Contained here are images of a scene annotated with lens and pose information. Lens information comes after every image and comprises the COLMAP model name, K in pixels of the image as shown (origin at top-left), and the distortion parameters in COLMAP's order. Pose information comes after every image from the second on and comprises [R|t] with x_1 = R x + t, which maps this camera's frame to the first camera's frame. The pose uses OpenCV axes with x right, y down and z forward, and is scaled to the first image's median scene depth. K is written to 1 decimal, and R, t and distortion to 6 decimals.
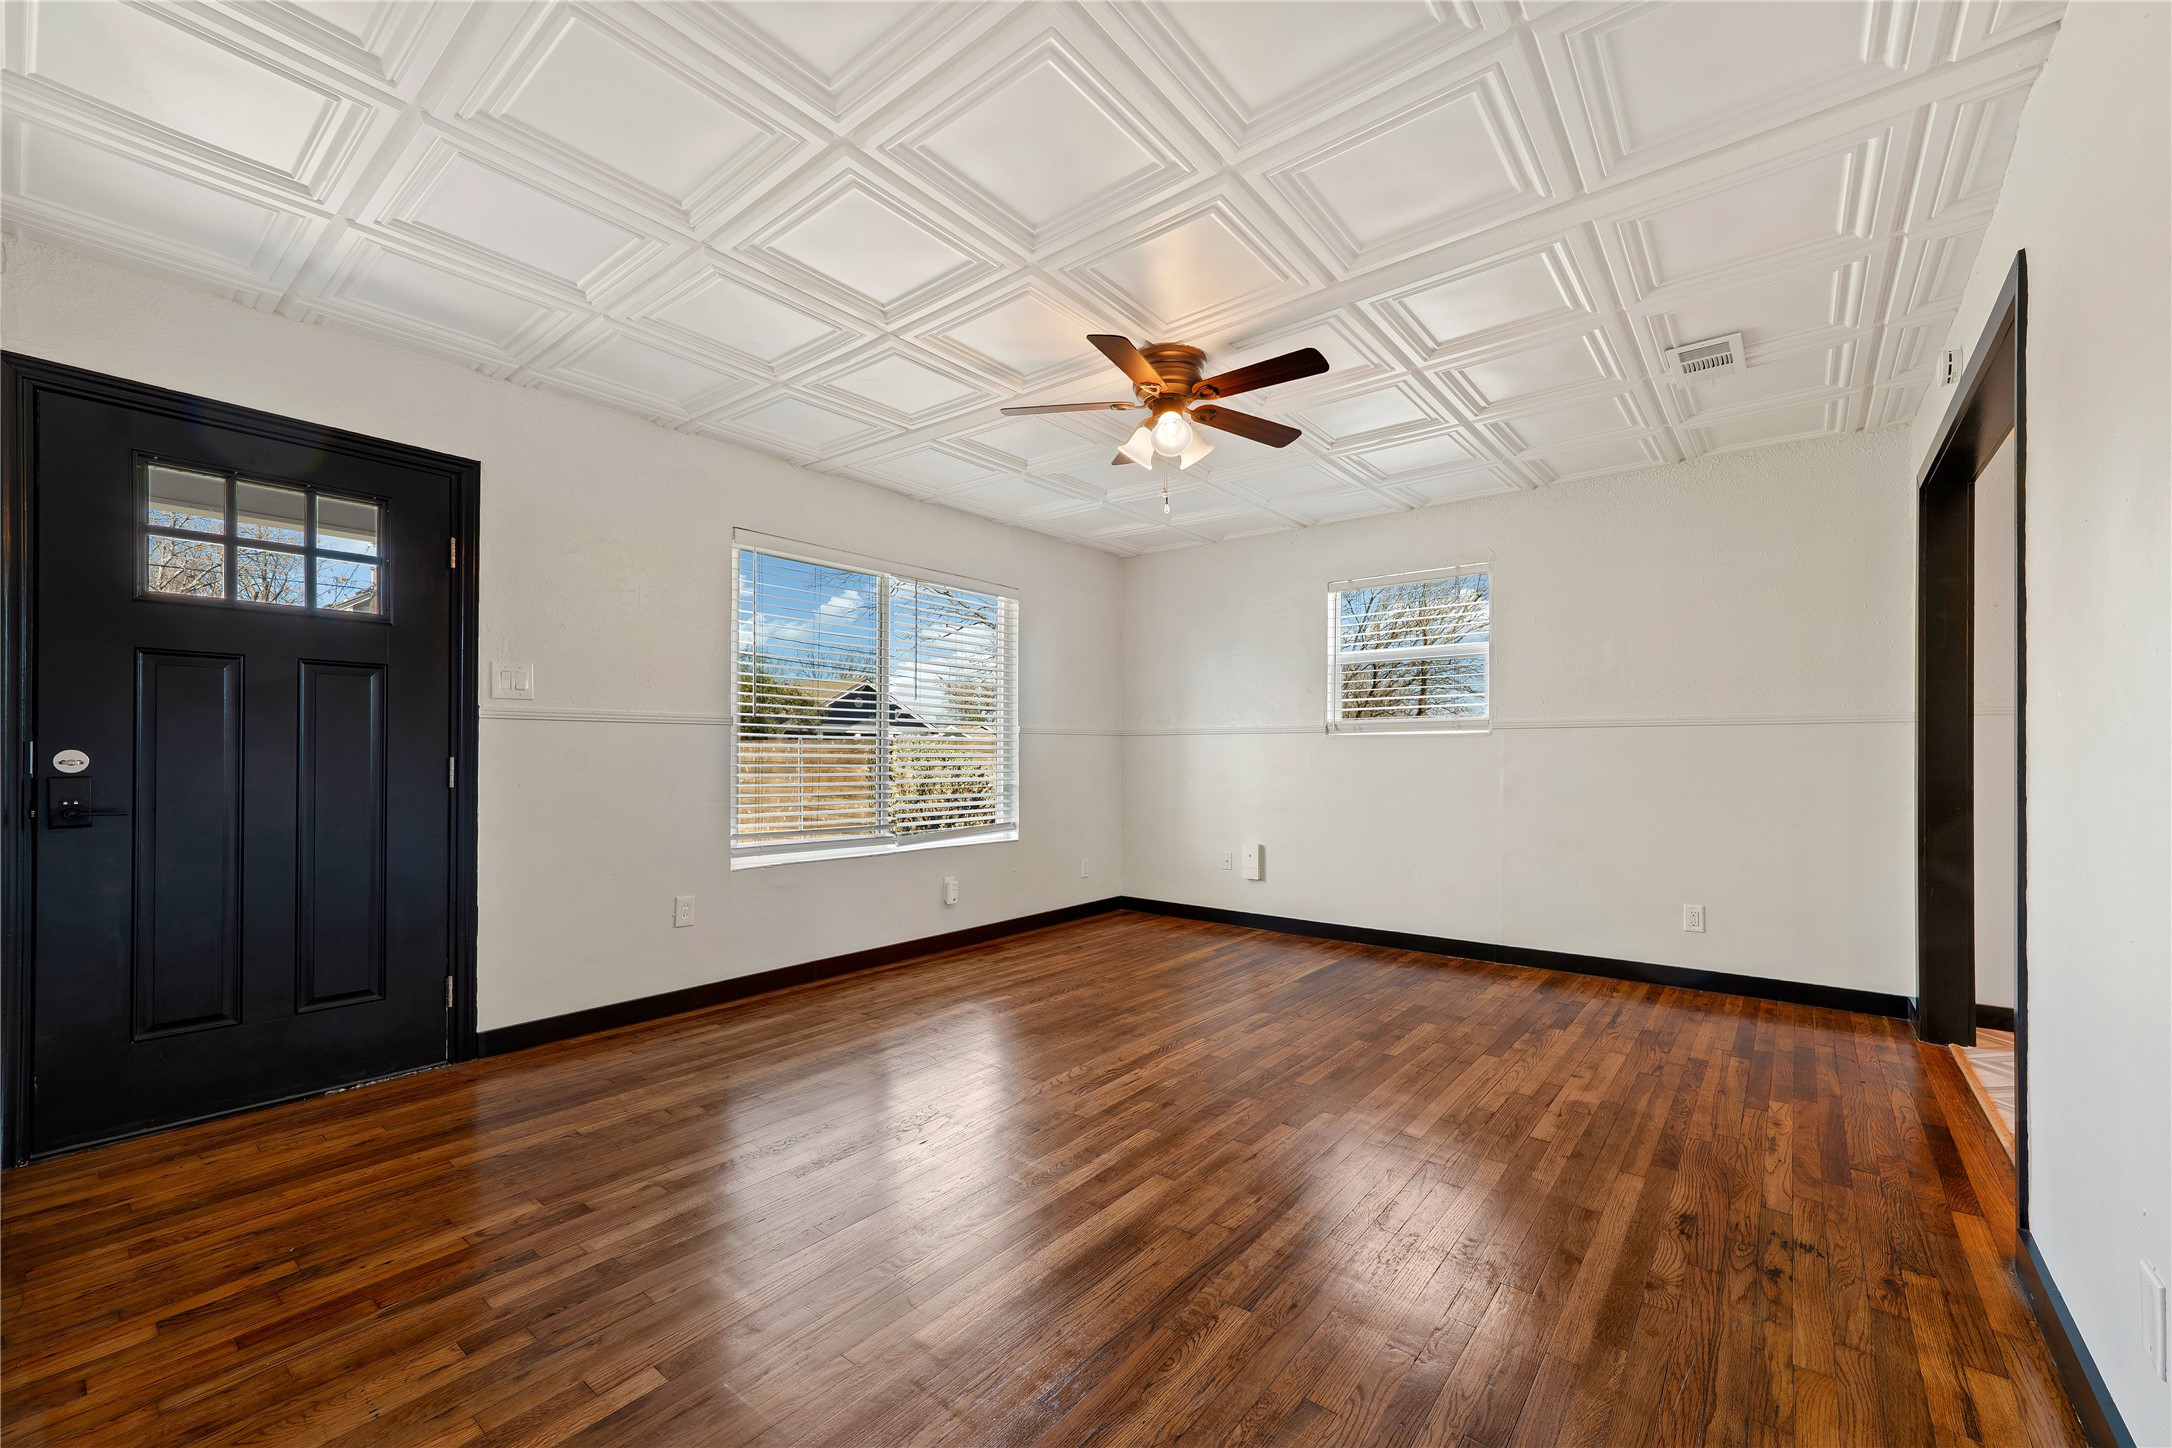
lens RADIAL K [[880.8, 0, 1080.0], [0, 880.8, 754.2], [0, 0, 1]] dist [0.002202, -0.000211]
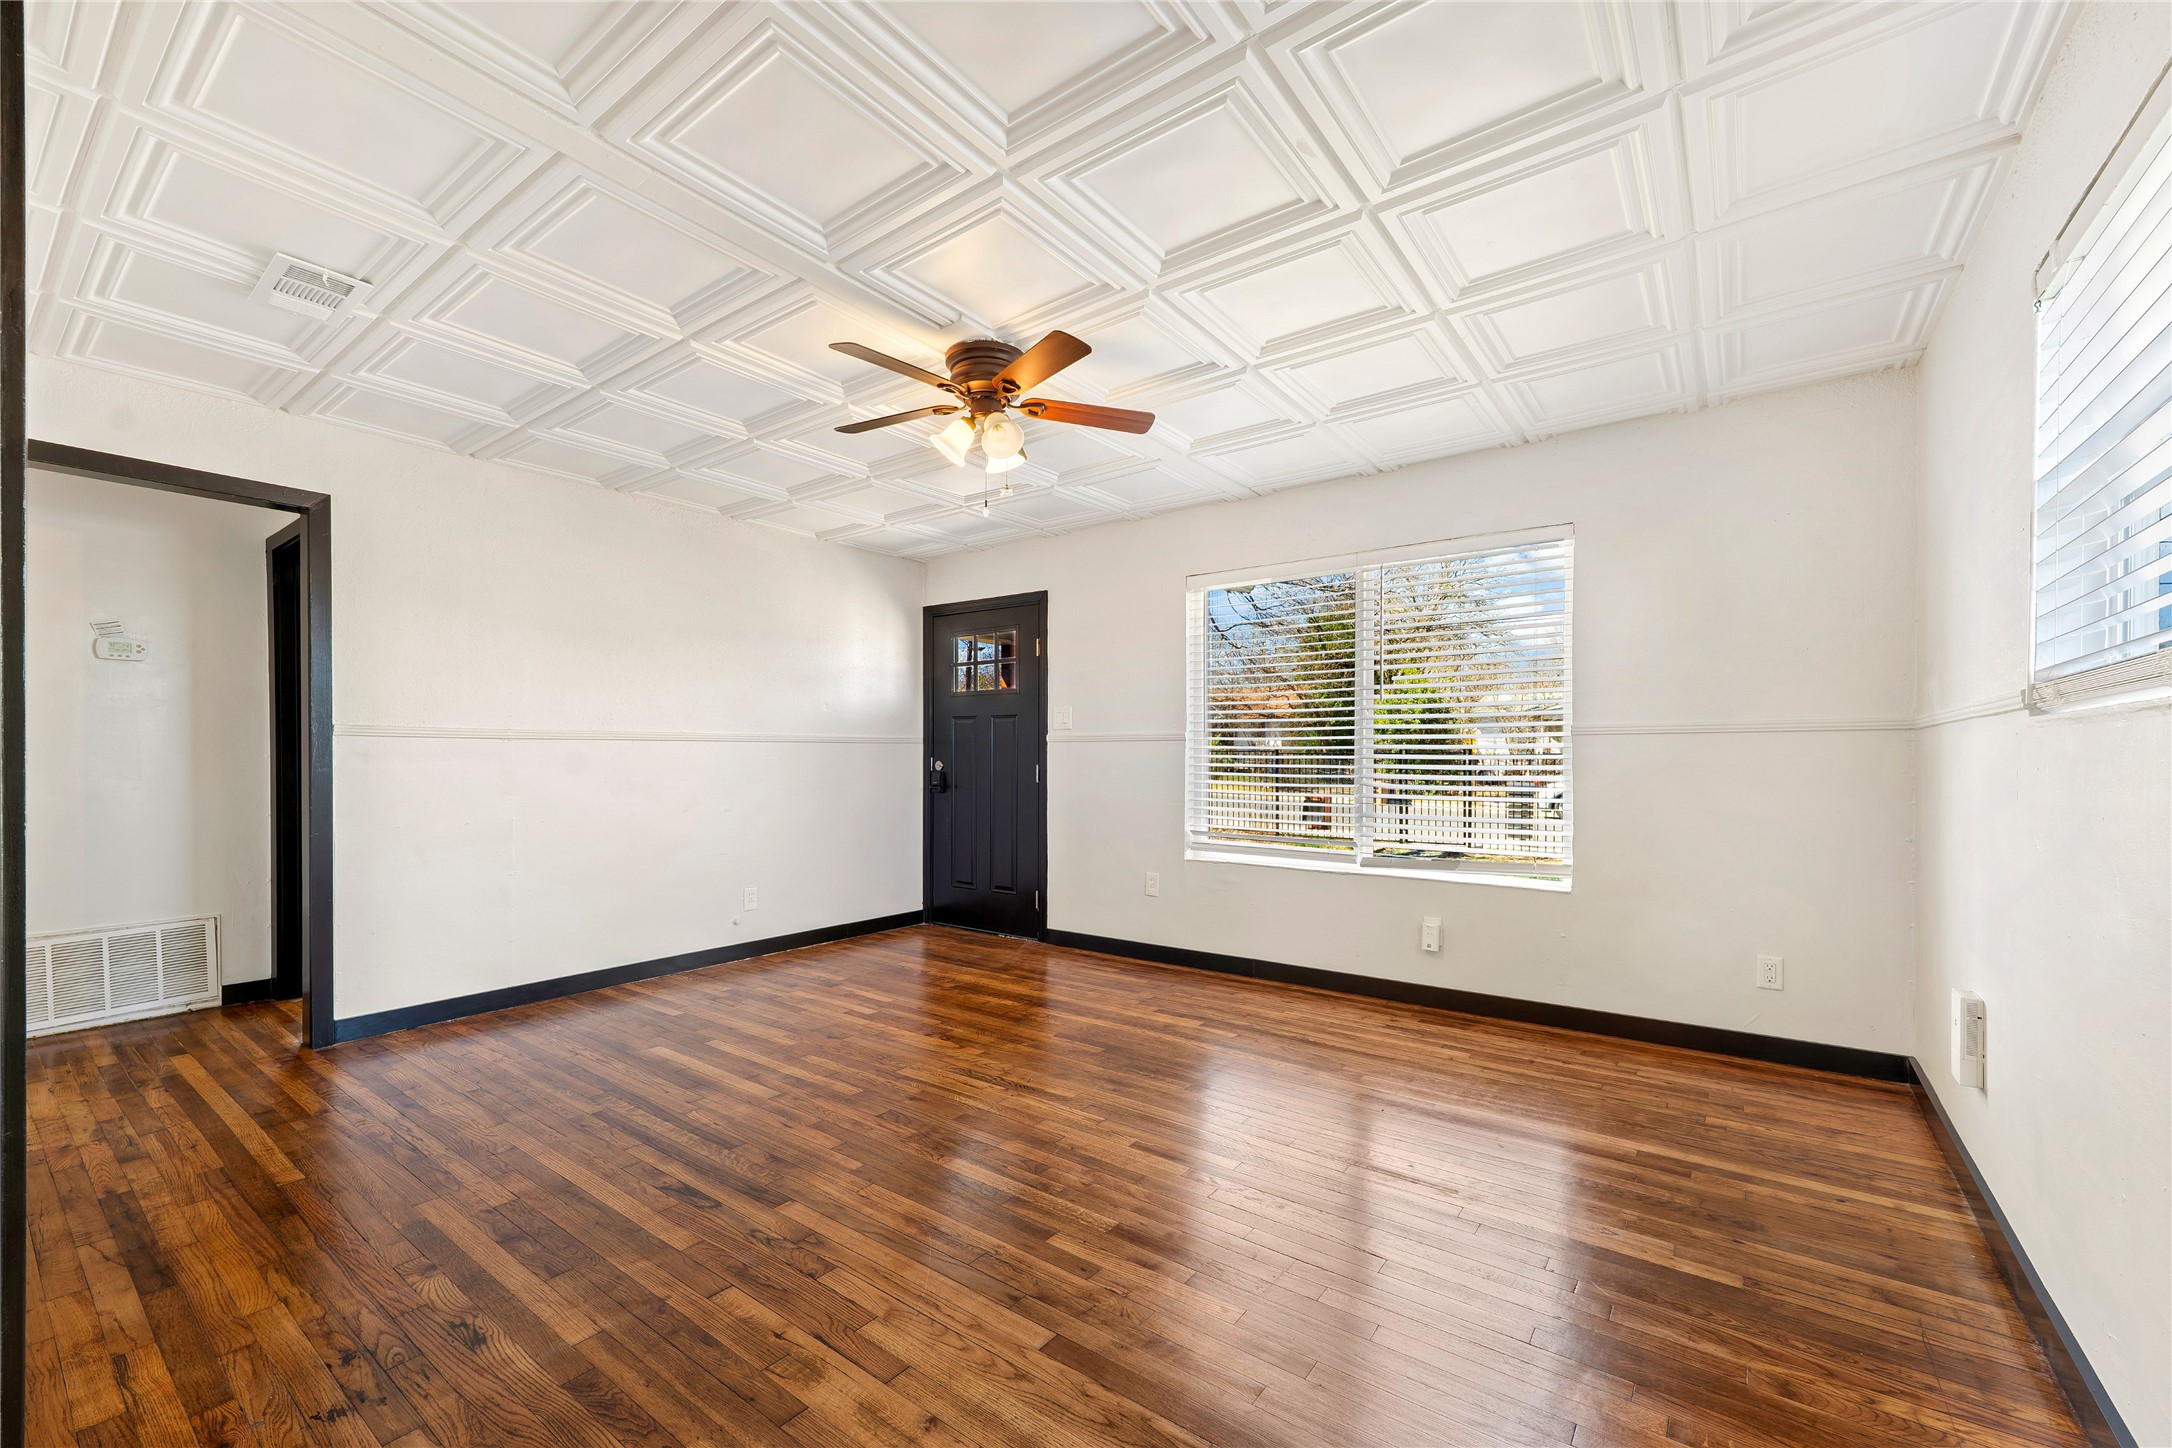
lens RADIAL K [[880.8, 0, 1080.0], [0, 880.8, 754.2], [0, 0, 1]] dist [0.002202, -0.000211]
pose [[0.030738, -0.005575, -0.999512, 0.981320], [-0.000989, 0.999984, -0.005608, -0.007391], [0.999527, 0.001161, 0.030732, 0.986196]]
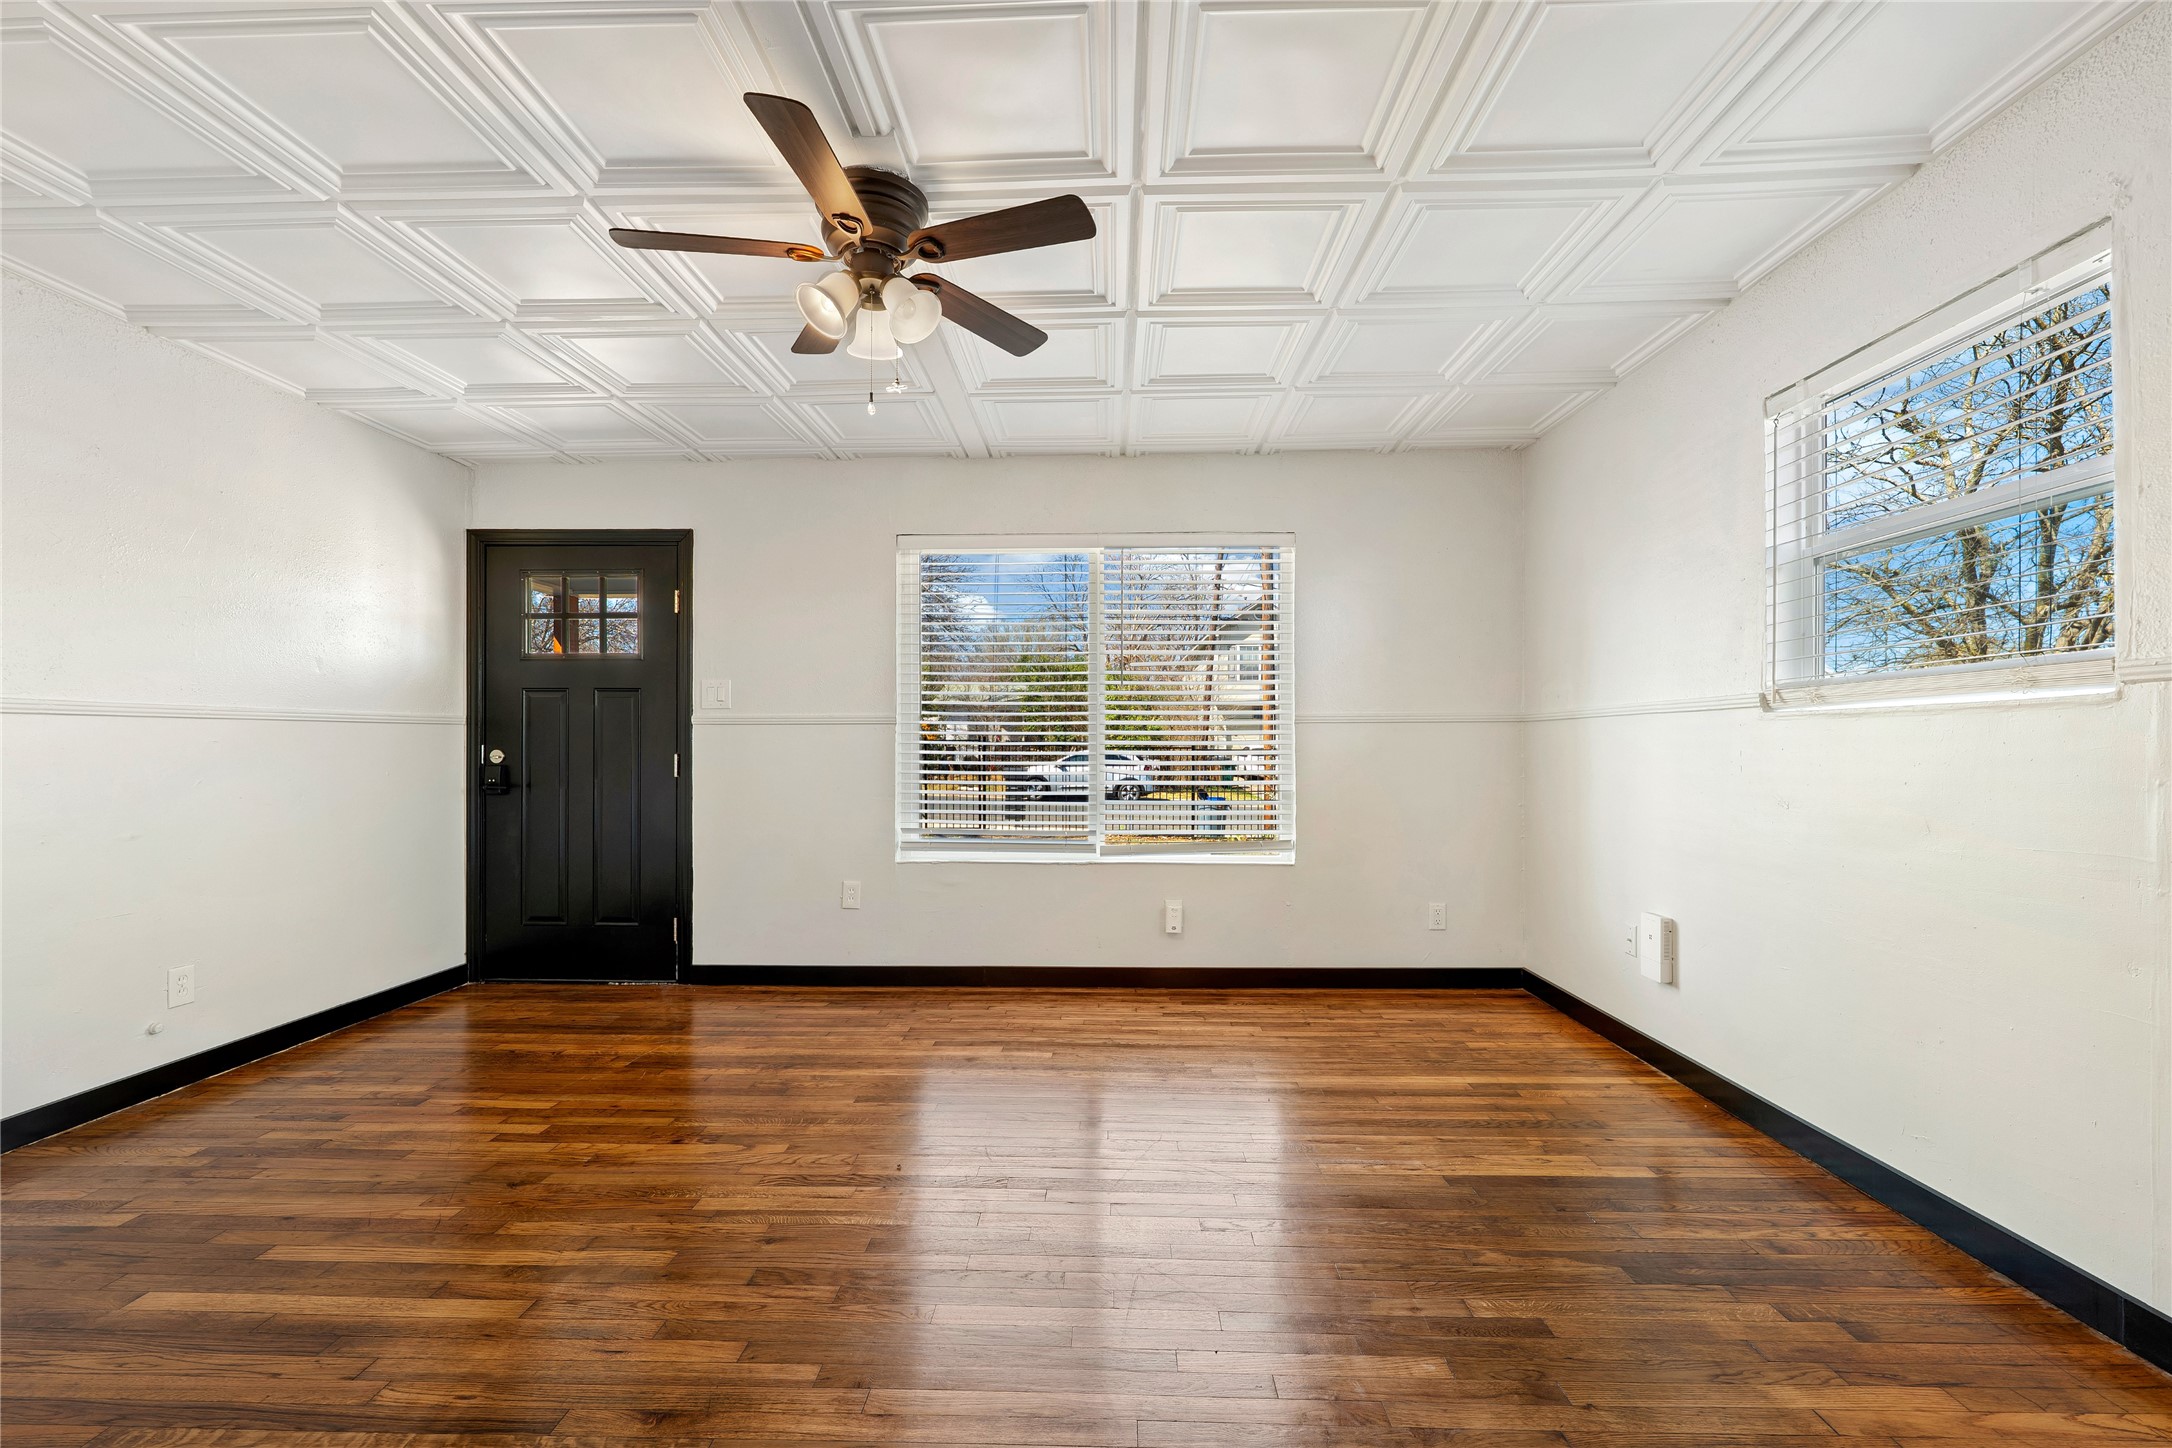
lens RADIAL K [[897.7, 0, 1085.9], [0, 897.7, 739.3], [0, 0, 1]] dist [-0.007165, 0.000611]
pose [[0.603883, -0.007492, -0.797038, 0.714606], [0.002112, 0.999967, -0.007799, -0.006650], [0.797070, 0.003026, 0.603879, 0.645381]]
